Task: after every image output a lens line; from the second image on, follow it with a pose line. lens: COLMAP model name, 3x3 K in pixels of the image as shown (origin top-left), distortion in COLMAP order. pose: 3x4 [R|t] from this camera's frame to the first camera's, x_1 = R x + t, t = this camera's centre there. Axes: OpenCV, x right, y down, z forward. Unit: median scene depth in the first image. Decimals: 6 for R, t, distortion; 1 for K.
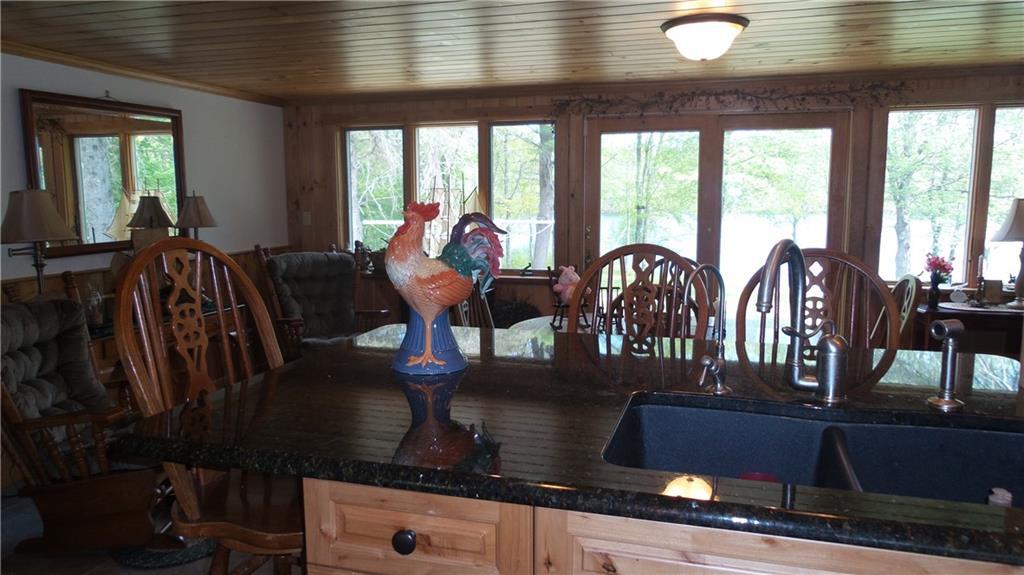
lens RADIAL K [[733.3, 0, 511.1], [0, 733.3, 289.9], [0, 0, 1]] dist [-0.004055, 0.007224]
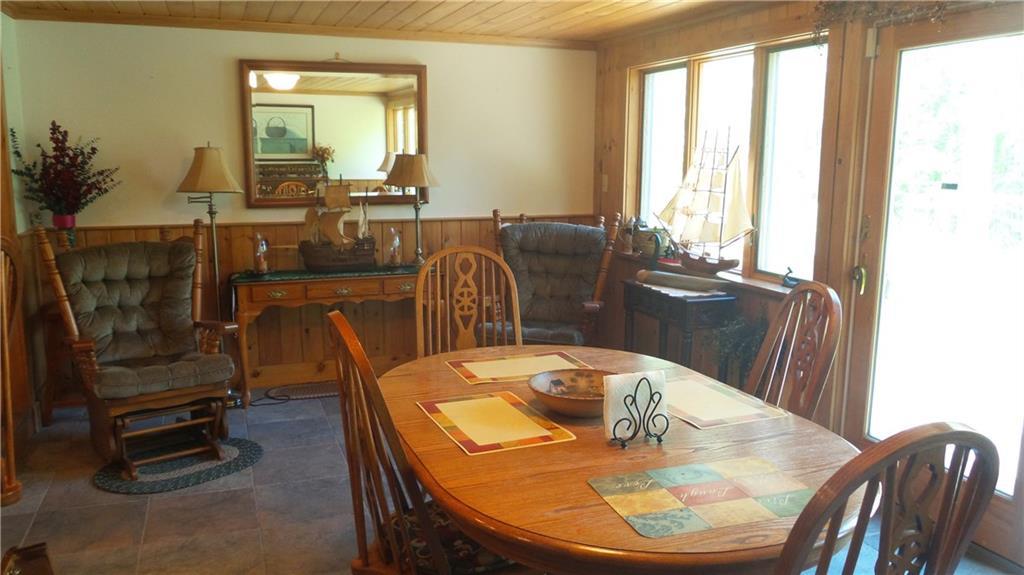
lens RADIAL K [[832.7, 0, 512.8], [0, 832.7, 285.6], [0, 0, 1]] dist [-0.004891, 0.019851]
pose [[0.612638, 0.130620, -0.779495, 0.464283], [-0.112749, 0.990606, 0.077382, -0.050993], [0.782280, 0.040480, 0.621610, 0.381394]]
